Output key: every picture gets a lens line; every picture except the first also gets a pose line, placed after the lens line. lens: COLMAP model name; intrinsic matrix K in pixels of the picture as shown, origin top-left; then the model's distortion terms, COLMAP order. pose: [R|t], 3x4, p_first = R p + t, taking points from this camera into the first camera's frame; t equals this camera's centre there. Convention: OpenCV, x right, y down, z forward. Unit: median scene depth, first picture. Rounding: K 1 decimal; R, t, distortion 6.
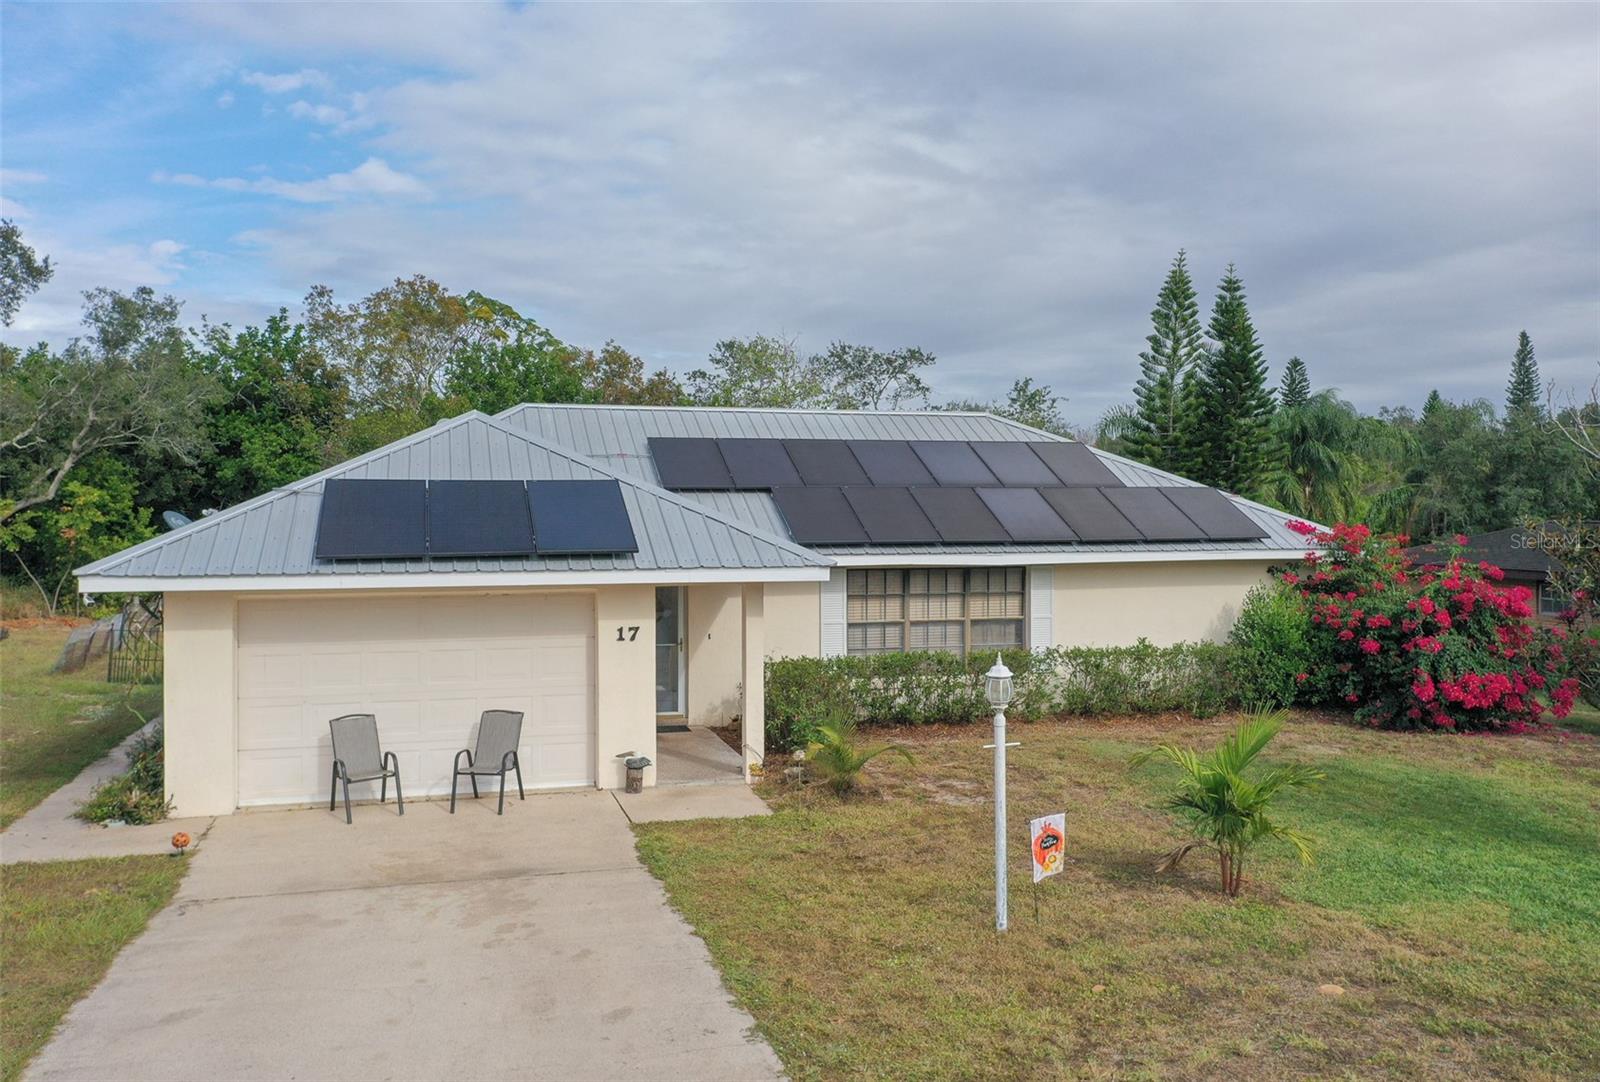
lens RADIAL K [[1331.9, 0, 844.4], [0, 1331.9, 534.4], [0, 0, 1]] dist [0.003967, -0.004357]
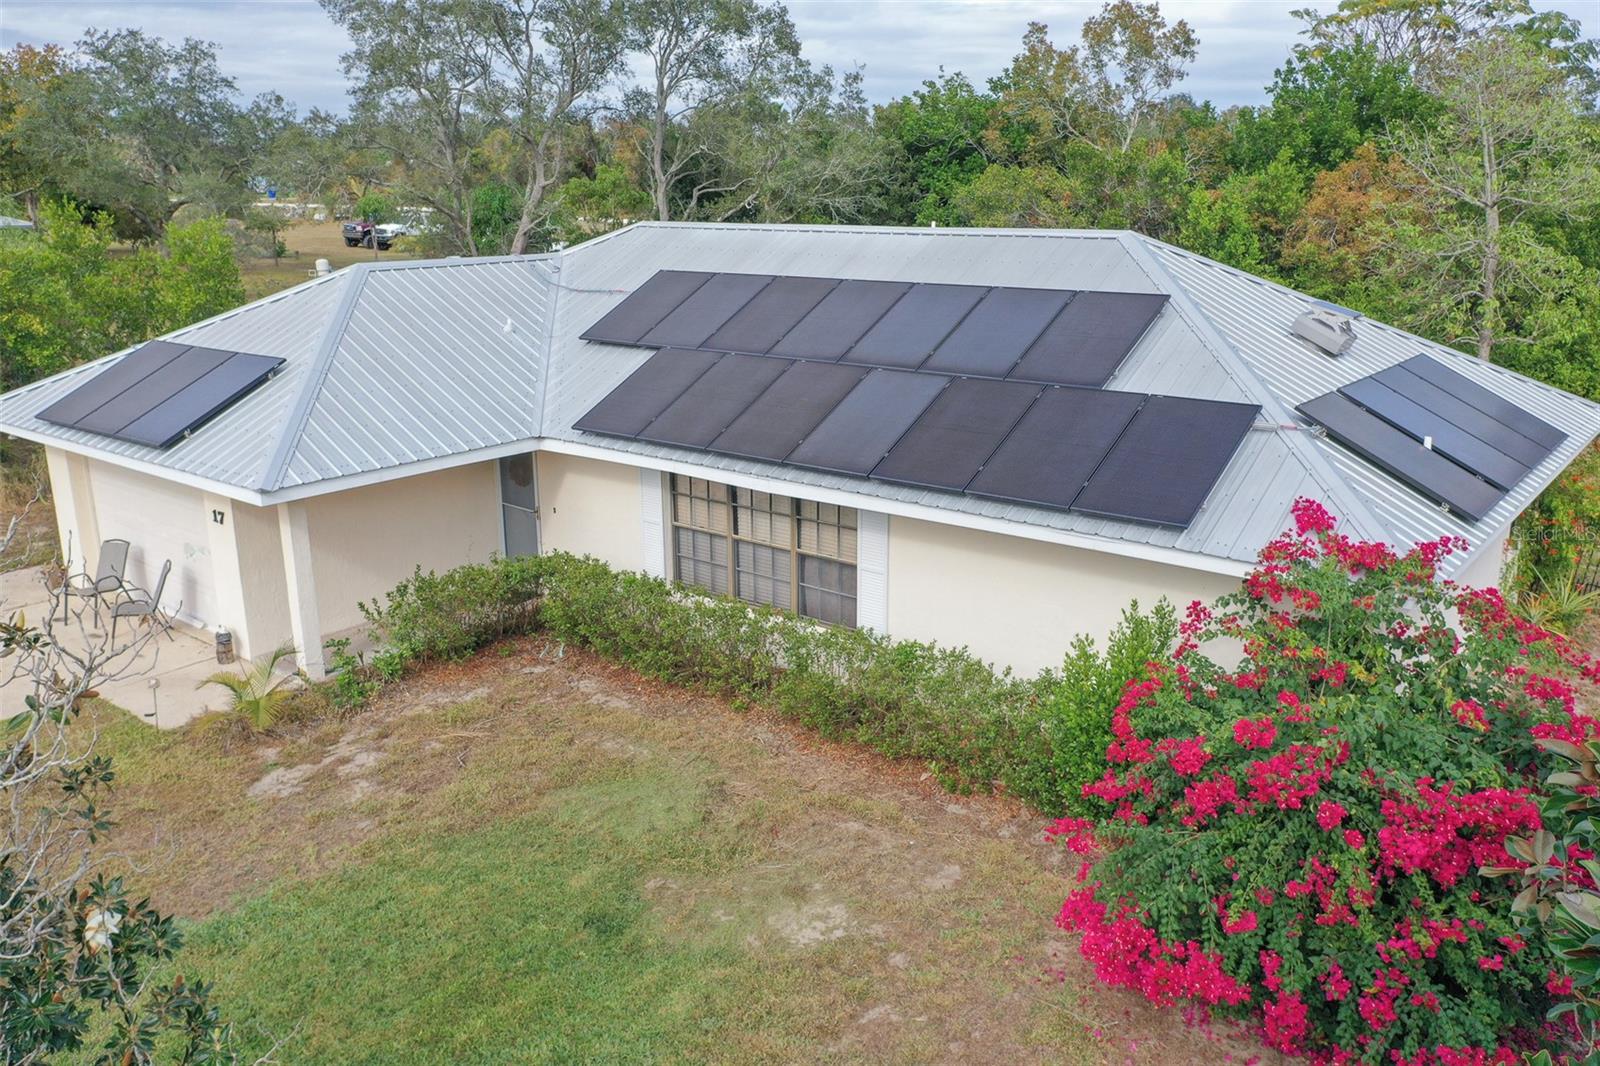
lens RADIAL K [[1267.0, 0, 805.3], [0, 1267.0, 531.3], [0, 0, 1]] dist [0.001669, 0.000870]
pose [[0.568766, 0.220149, -0.792490, 0.669825], [-0.012915, 0.965786, 0.259020, -0.133976], [0.822398, -0.137087, 0.552149, 0.618361]]
